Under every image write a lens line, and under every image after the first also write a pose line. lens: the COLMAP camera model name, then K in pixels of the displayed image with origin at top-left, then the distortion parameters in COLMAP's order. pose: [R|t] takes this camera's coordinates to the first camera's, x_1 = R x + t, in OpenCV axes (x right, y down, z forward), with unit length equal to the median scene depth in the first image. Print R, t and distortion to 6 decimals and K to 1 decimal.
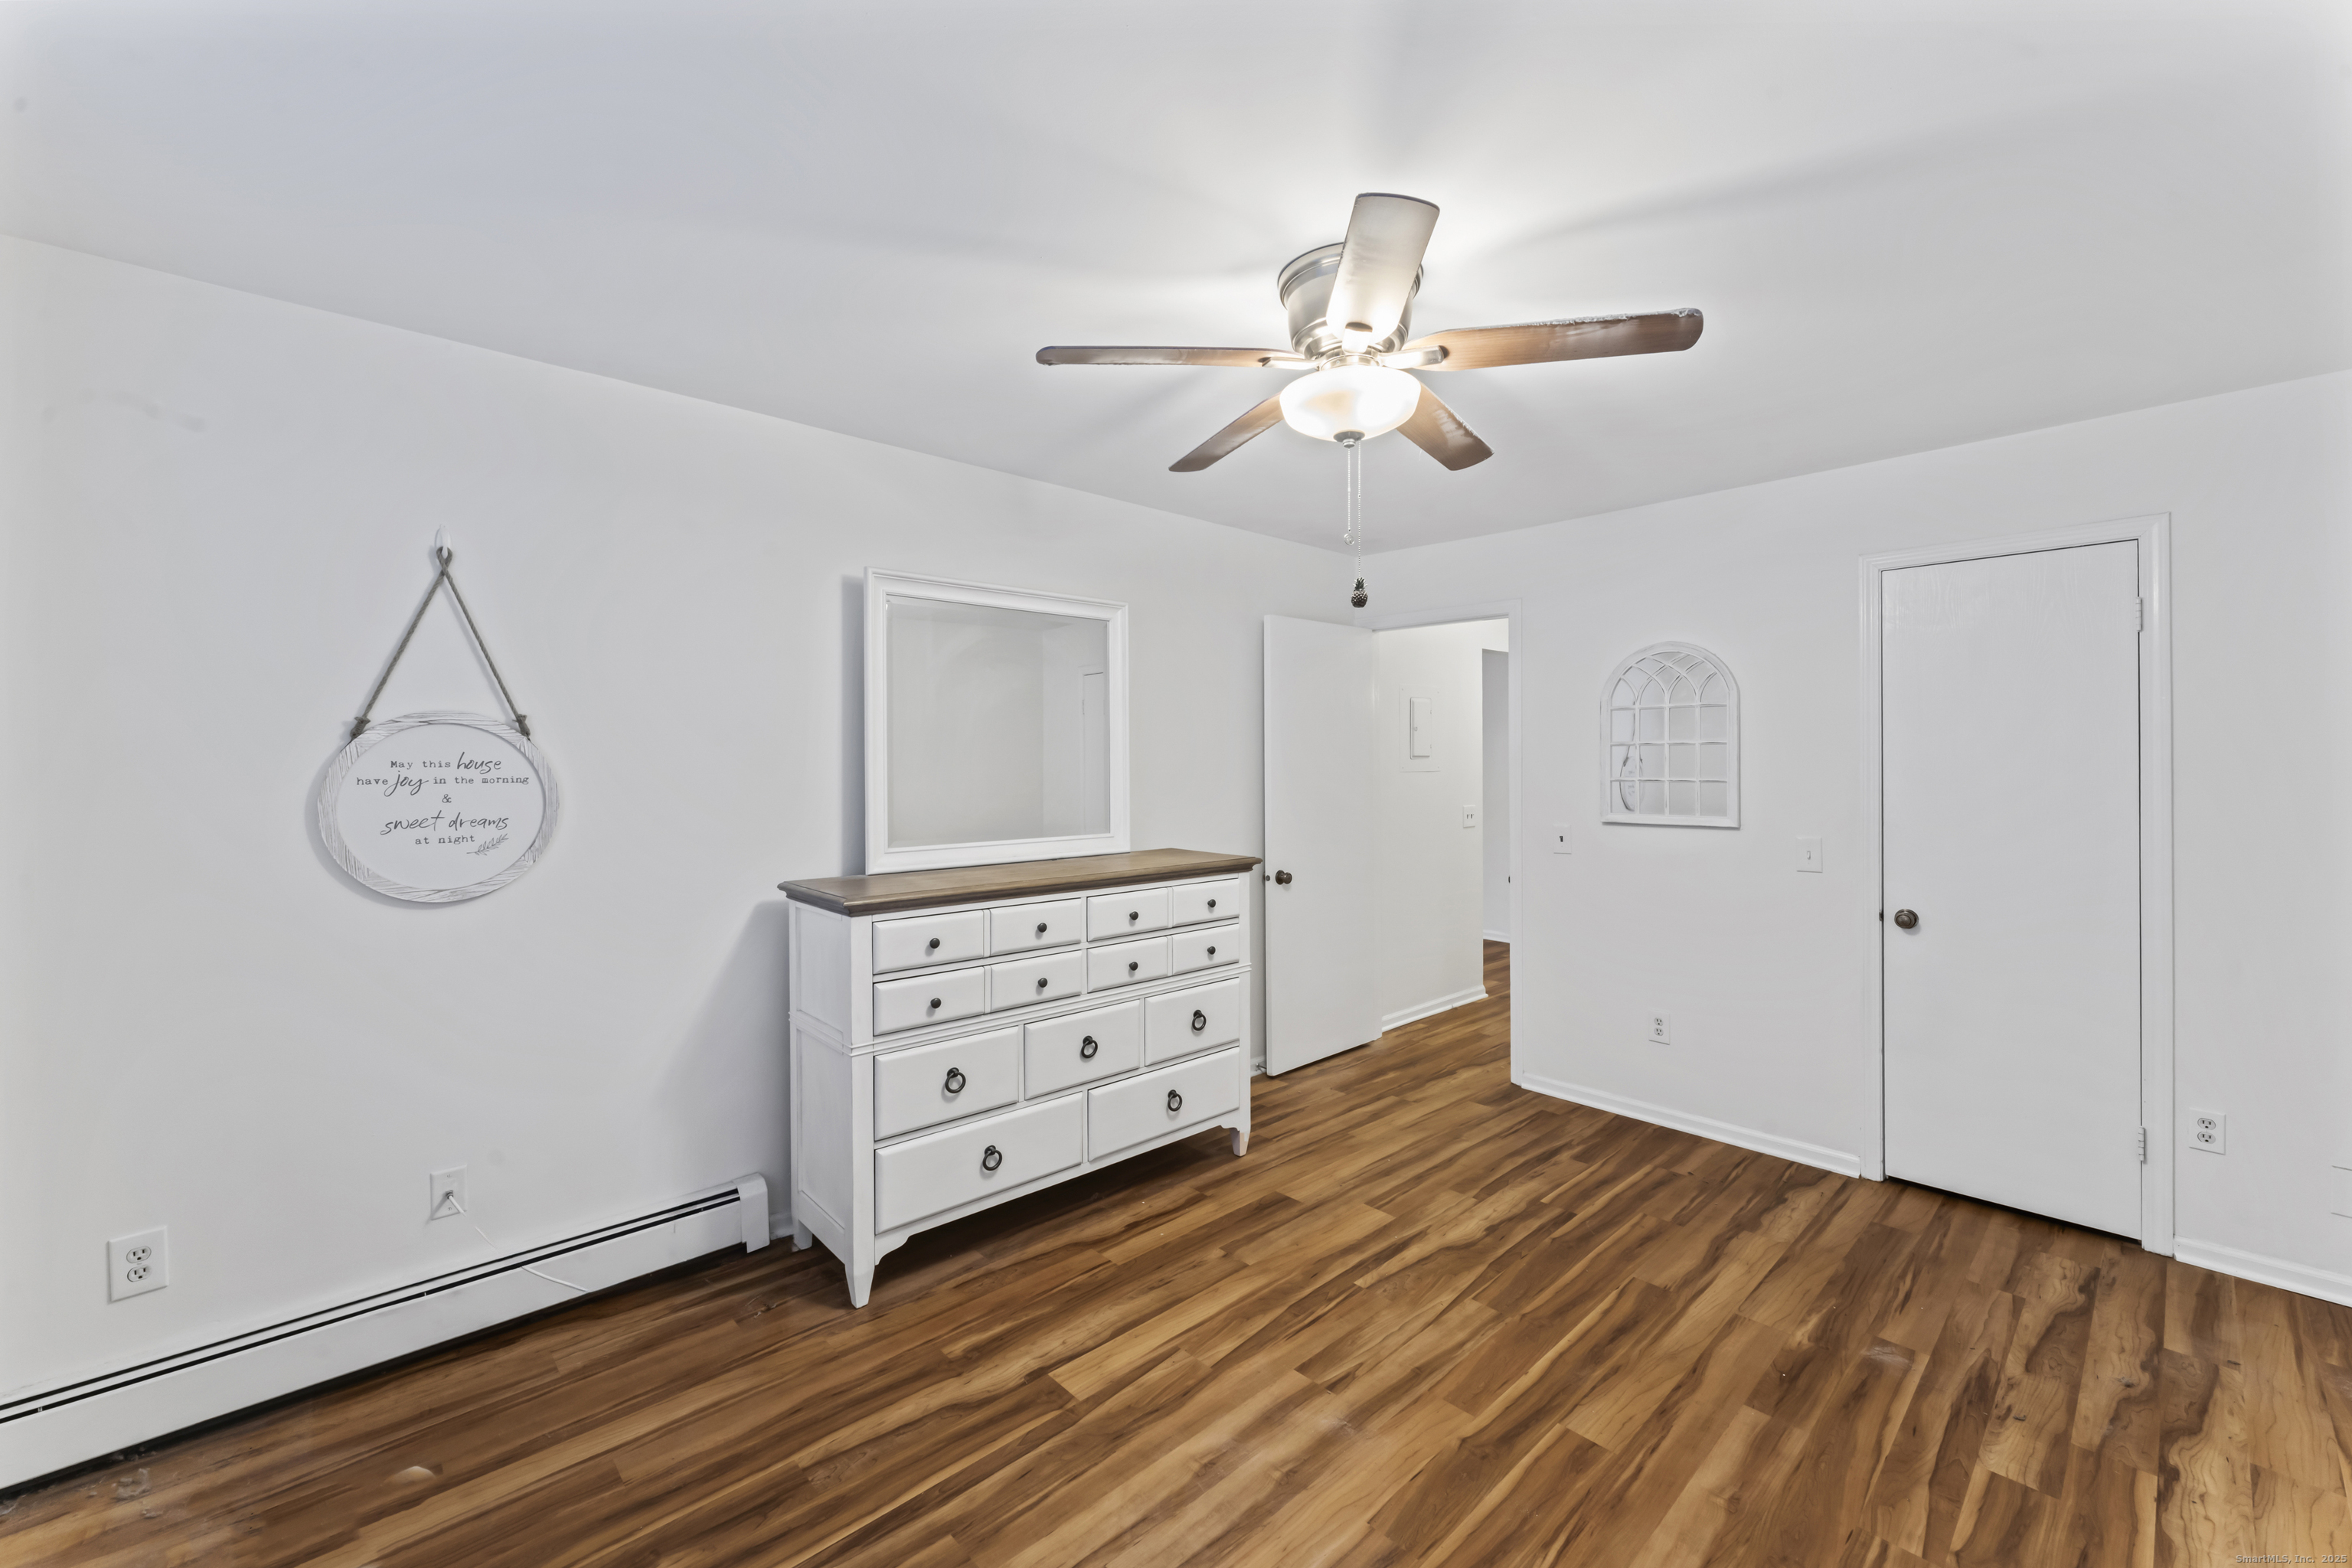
lens RADIAL K [[945.1, 0, 1185.8], [0, 945.1, 790.1], [0, 0, 1]] dist [0.001275, 0.000061]
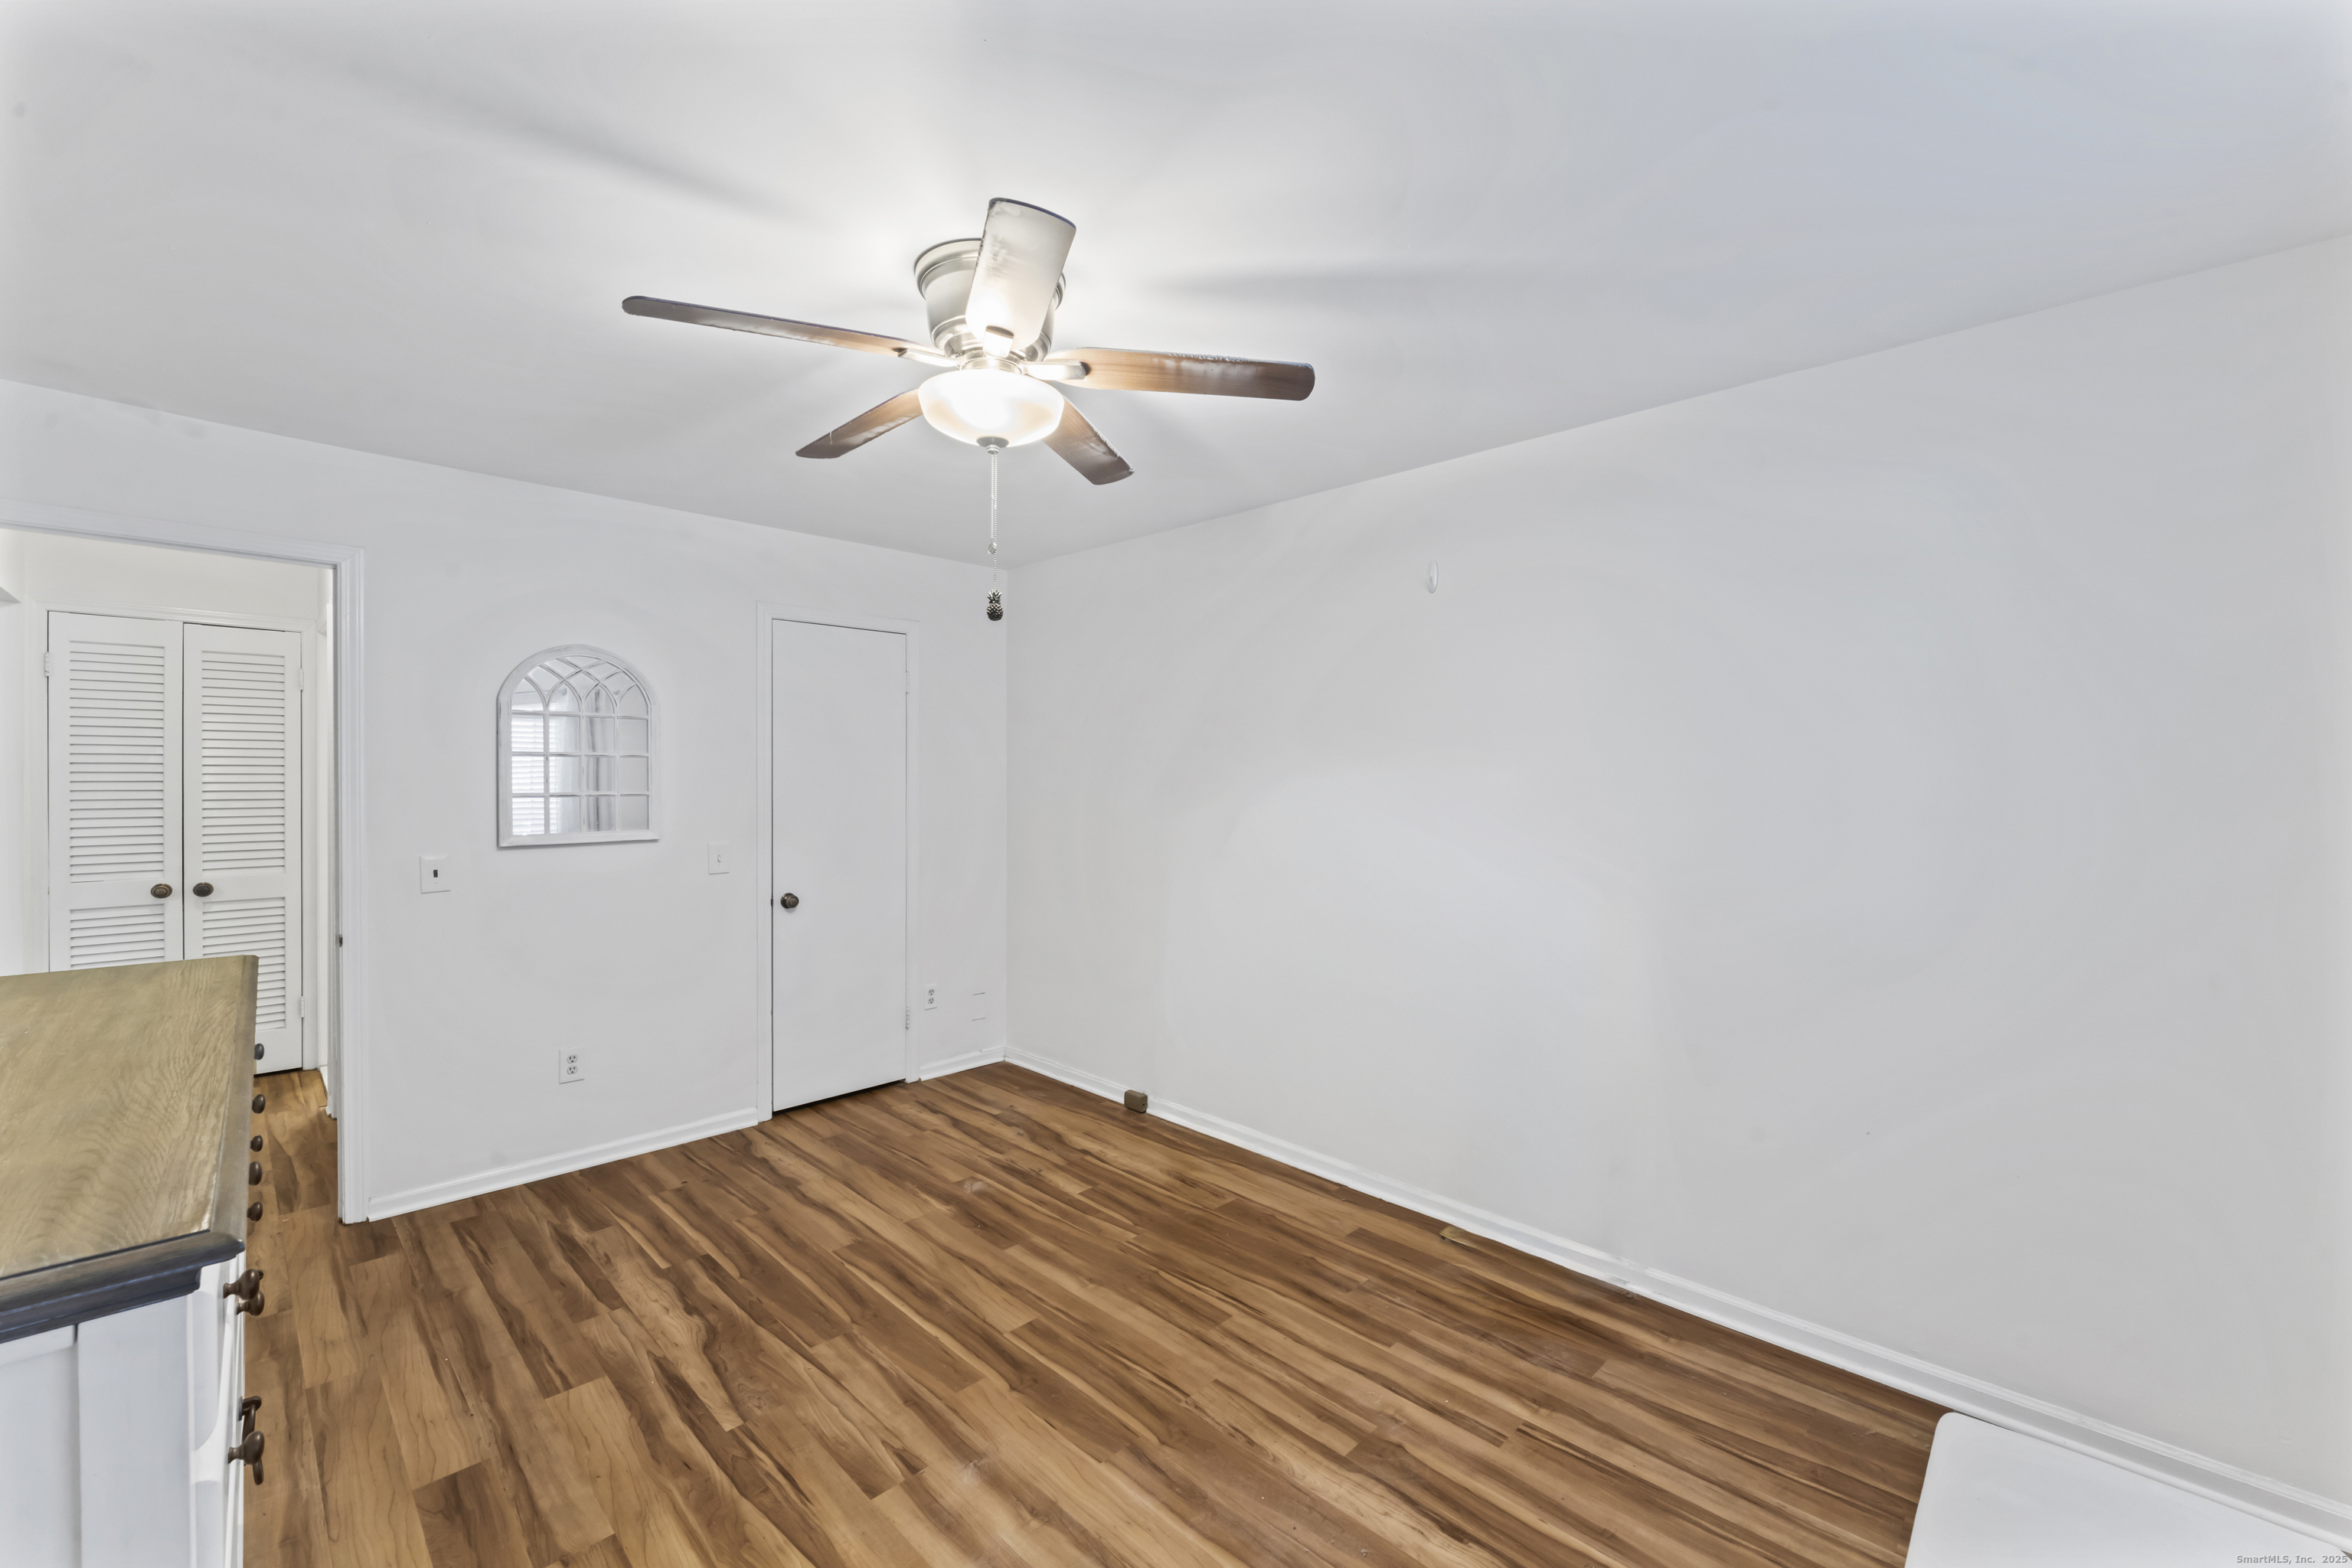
lens RADIAL K [[947.0, 0, 1176.0], [0, 947.0, 784.0], [0, 0, 1]] dist [-0.010211, 0.000153]
pose [[-0.034374, -0.009913, 0.999360, -0.699706], [0.027520, 0.999562, 0.010861, -0.023993], [-0.999030, 0.027875, -0.034086, 0.714795]]
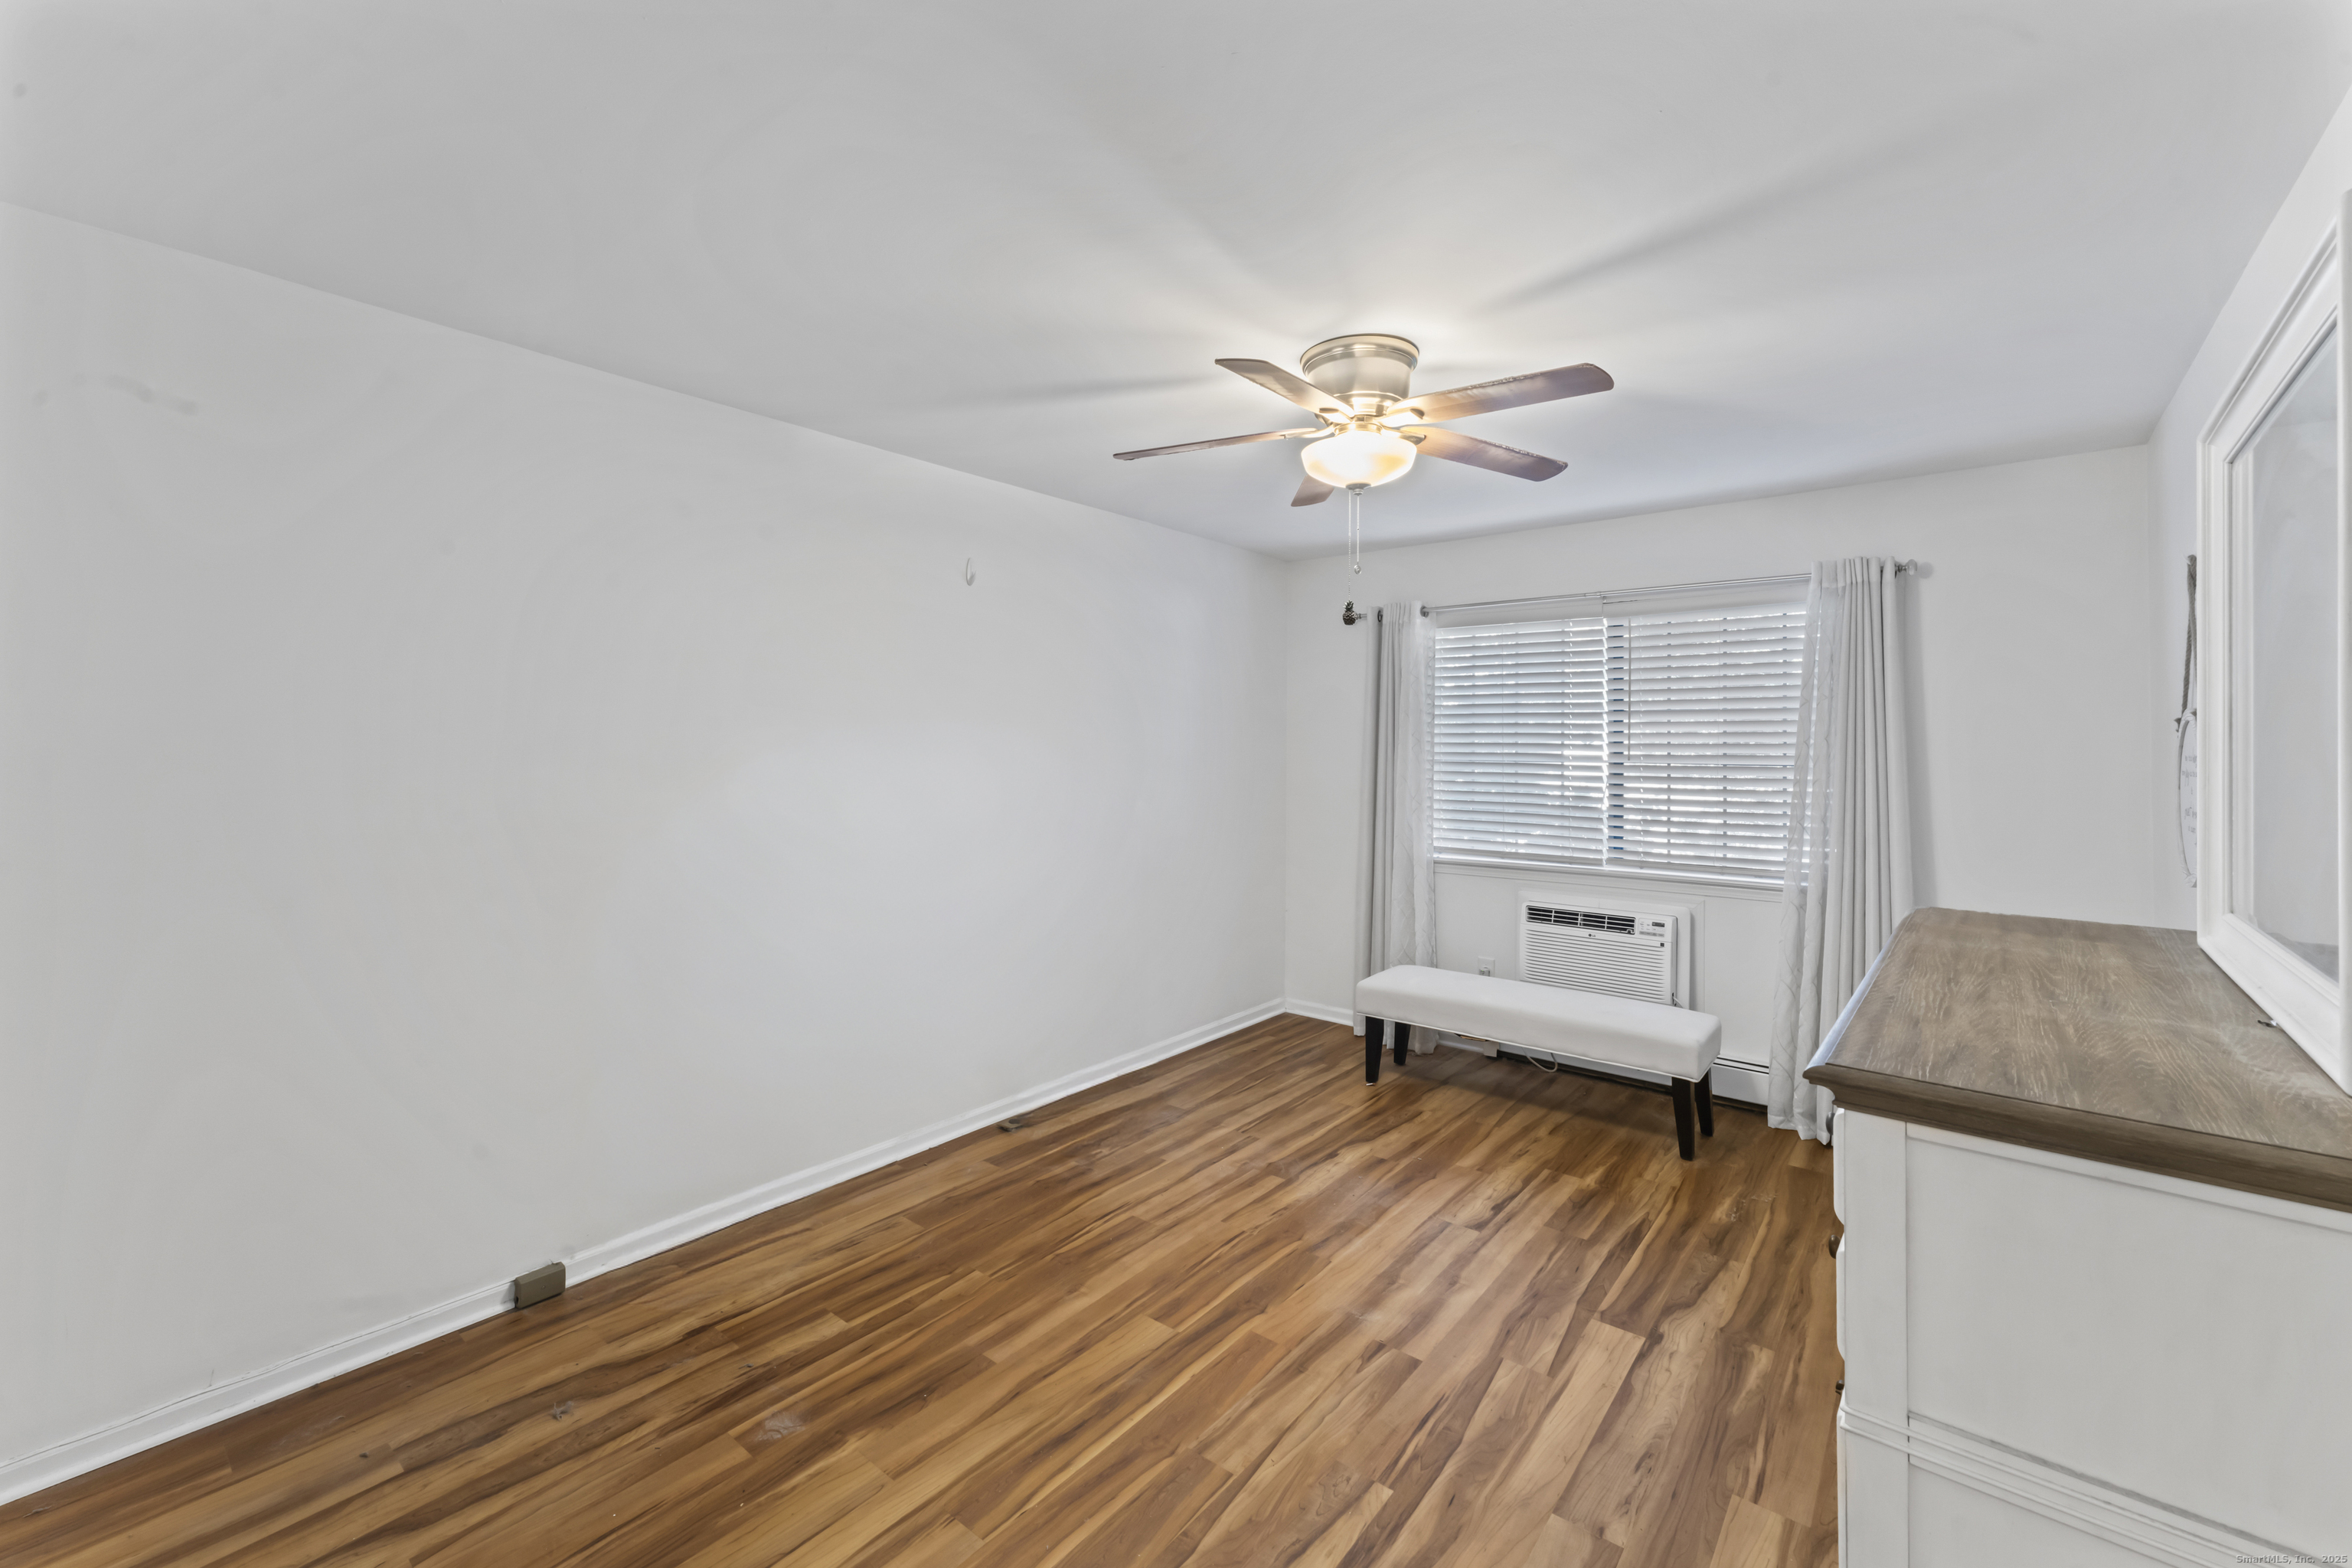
lens RADIAL K [[972.7, 0, 1175.0], [0, 972.7, 740.5], [0, 0, 1]] dist [-0.000561, -0.000130]
pose [[-0.991716, -0.007038, -0.128259, 0.492157], [-0.010844, 0.999521, 0.028998, -0.066784], [0.127993, 0.030149, -0.991317, 1.897365]]
